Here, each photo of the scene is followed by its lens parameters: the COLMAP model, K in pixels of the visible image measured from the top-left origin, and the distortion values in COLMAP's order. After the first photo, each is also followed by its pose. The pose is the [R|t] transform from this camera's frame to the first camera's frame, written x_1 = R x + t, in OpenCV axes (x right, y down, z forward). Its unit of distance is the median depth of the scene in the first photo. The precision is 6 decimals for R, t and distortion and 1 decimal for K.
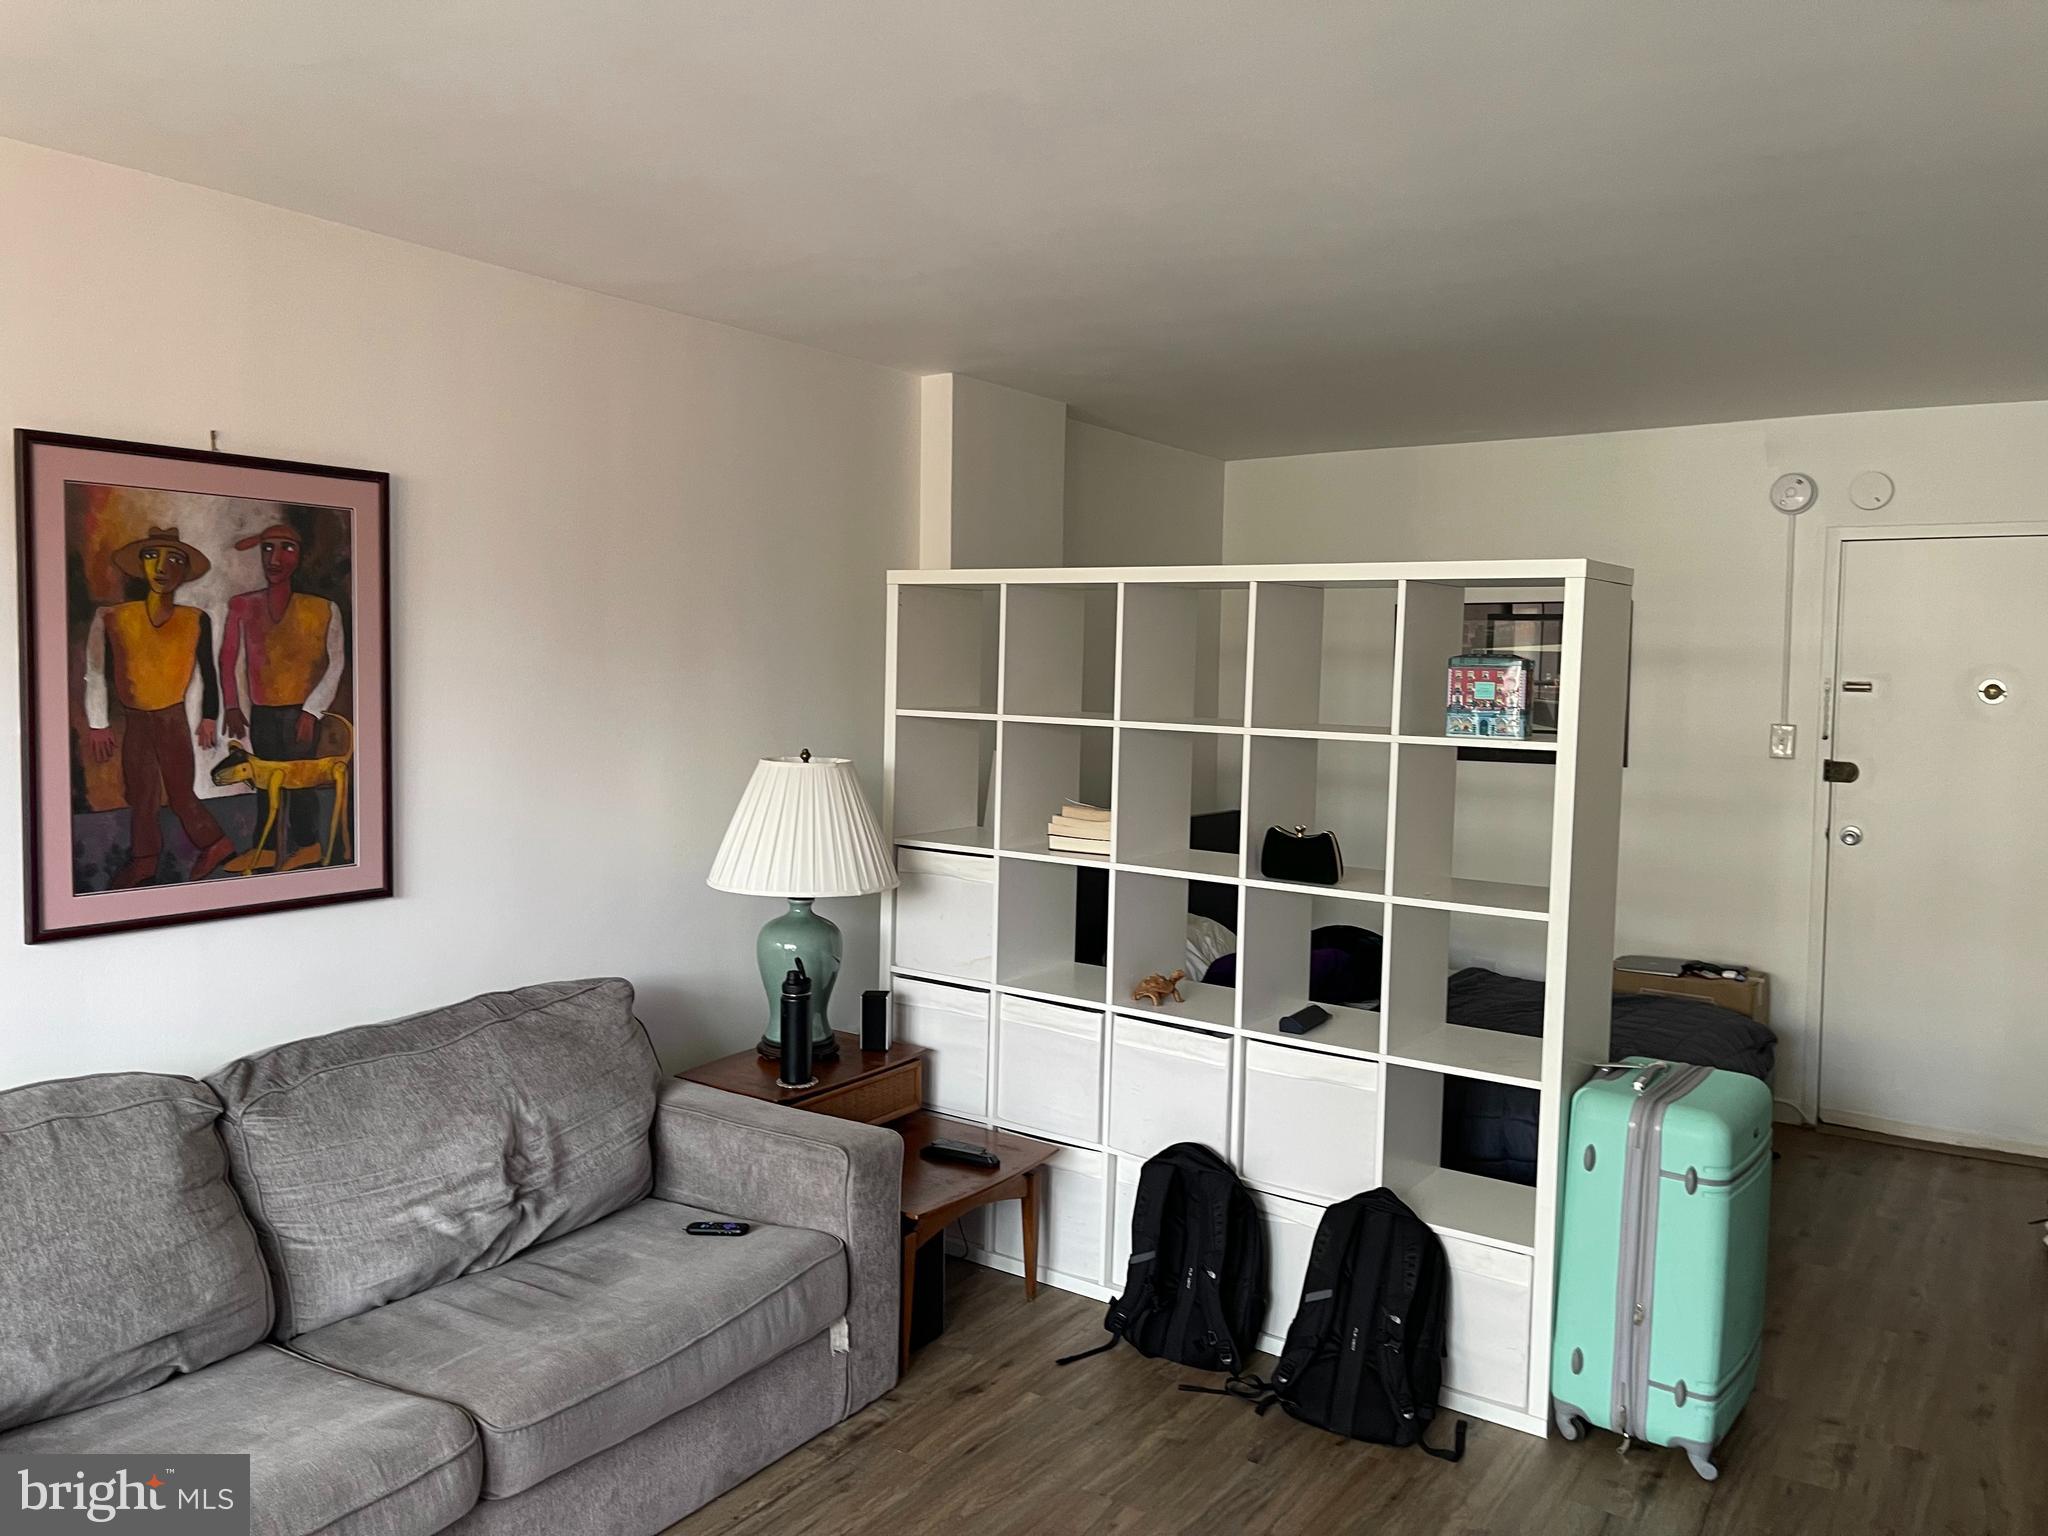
lens RADIAL K [[1503.9, 0, 1021.1], [0, 1503.9, 762.9], [0, 0, 1]] dist [0.051901, -0.070126]
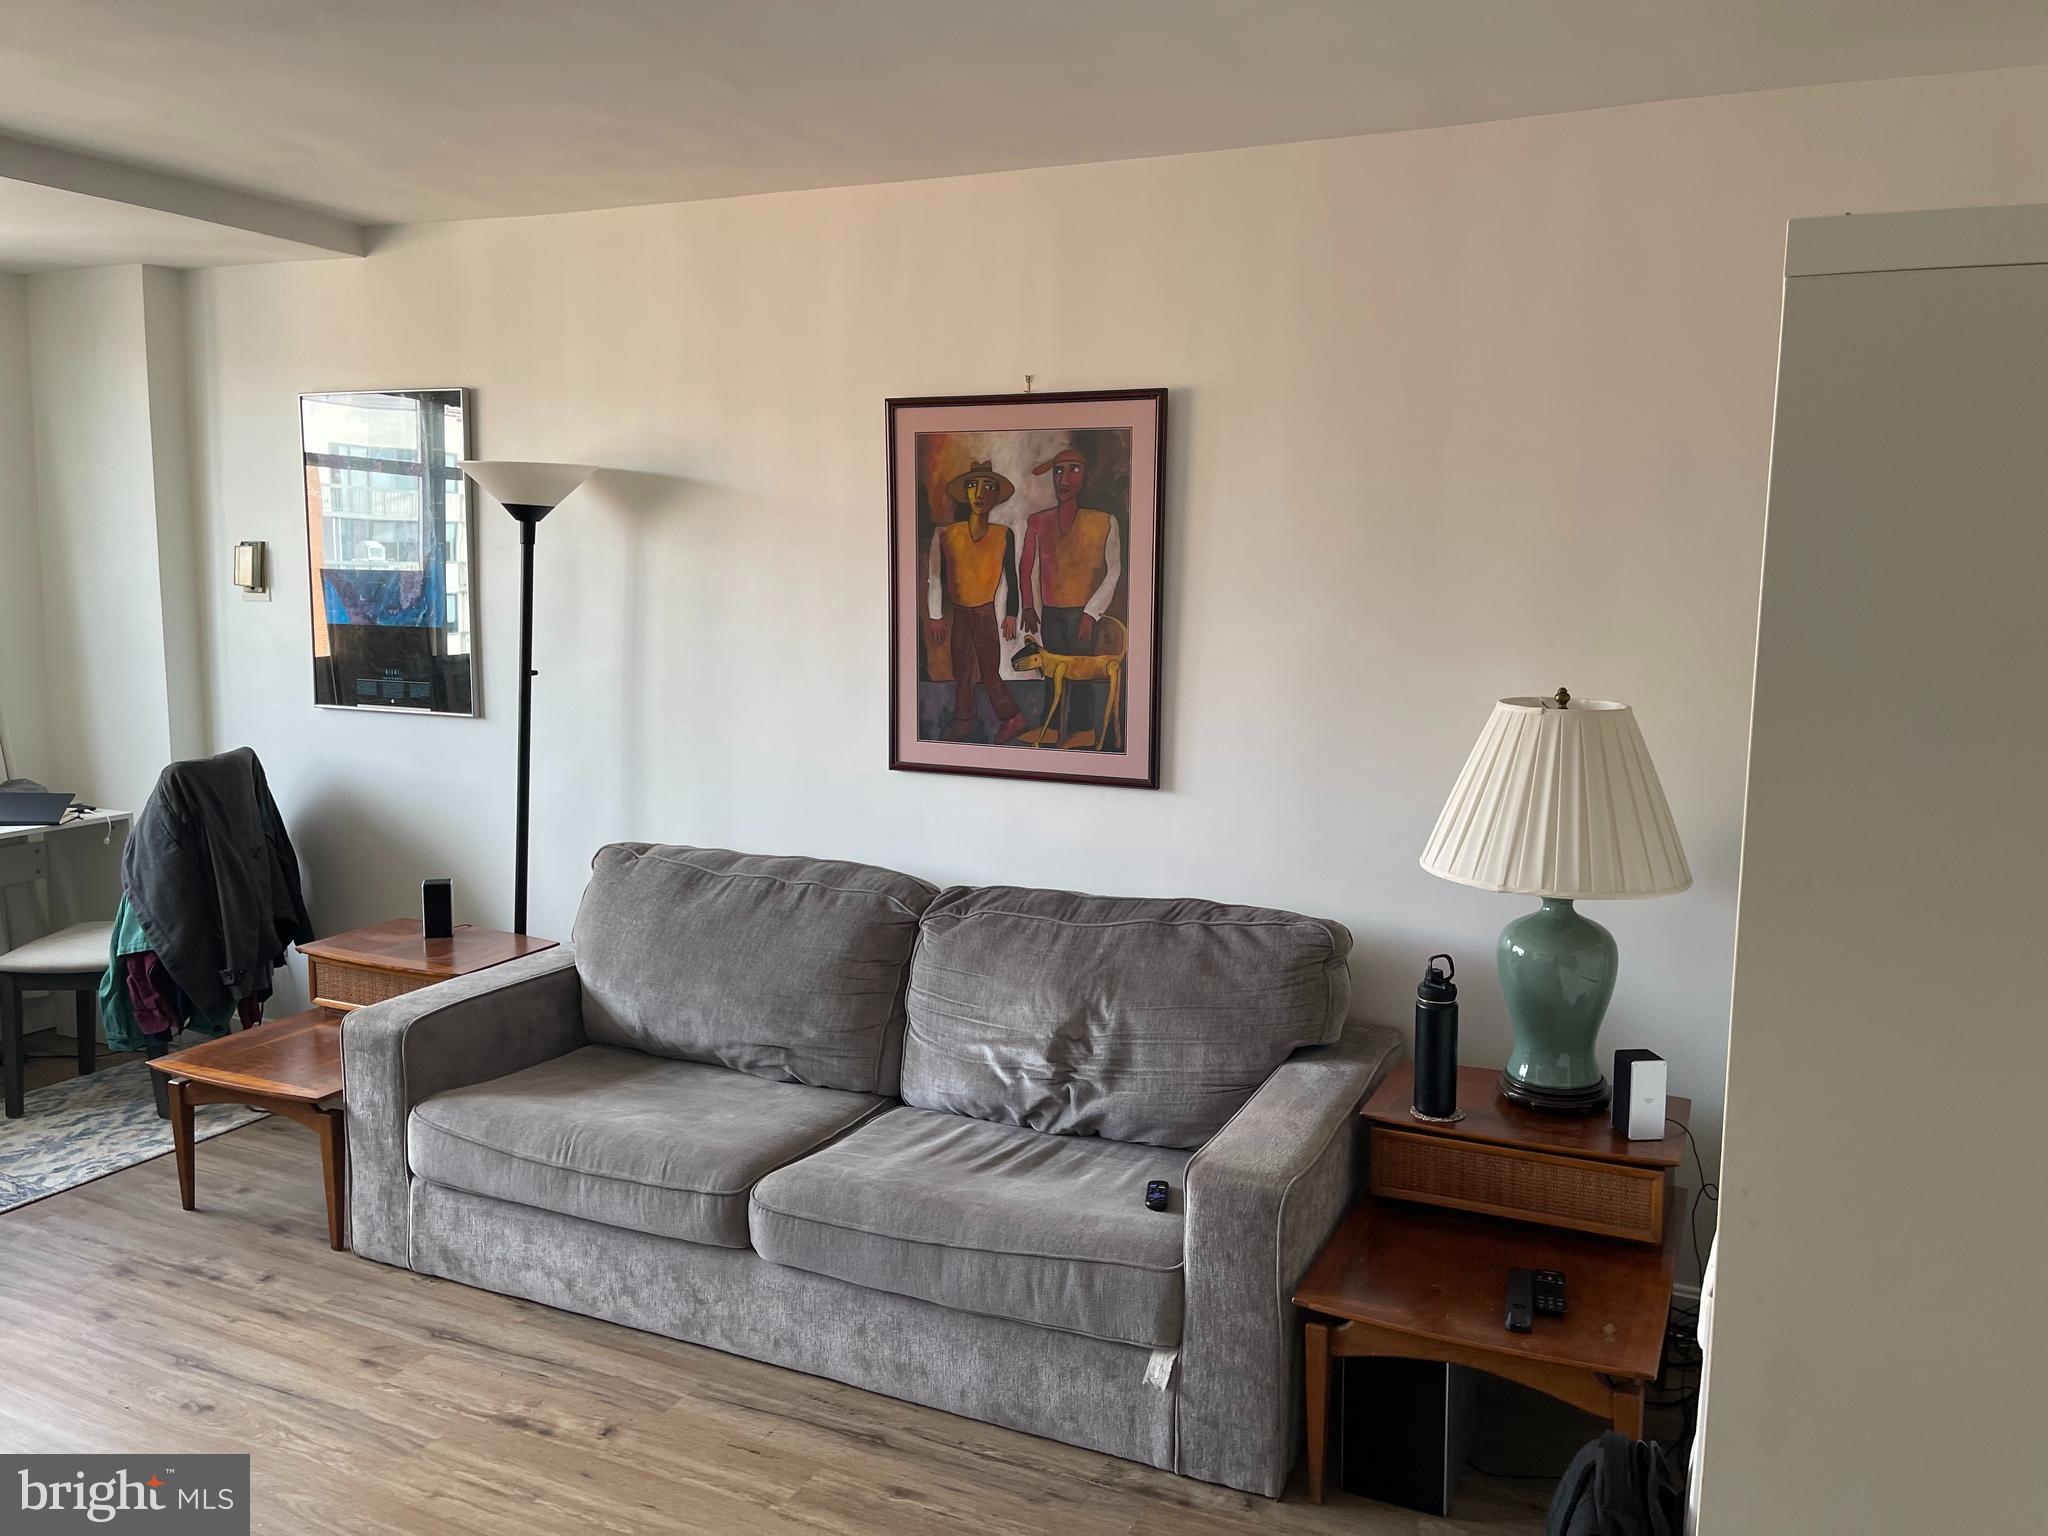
lens RADIAL K [[1517.5, 0, 1027.8], [0, 1517.5, 776.2], [0, 0, 1]] dist [0.112412, -0.228155]
pose [[0.182757, 0.126352, -0.975005, 0.672760], [-0.074561, 0.990633, 0.114402, -0.041177], [0.980327, 0.051789, 0.190466, 0.764713]]
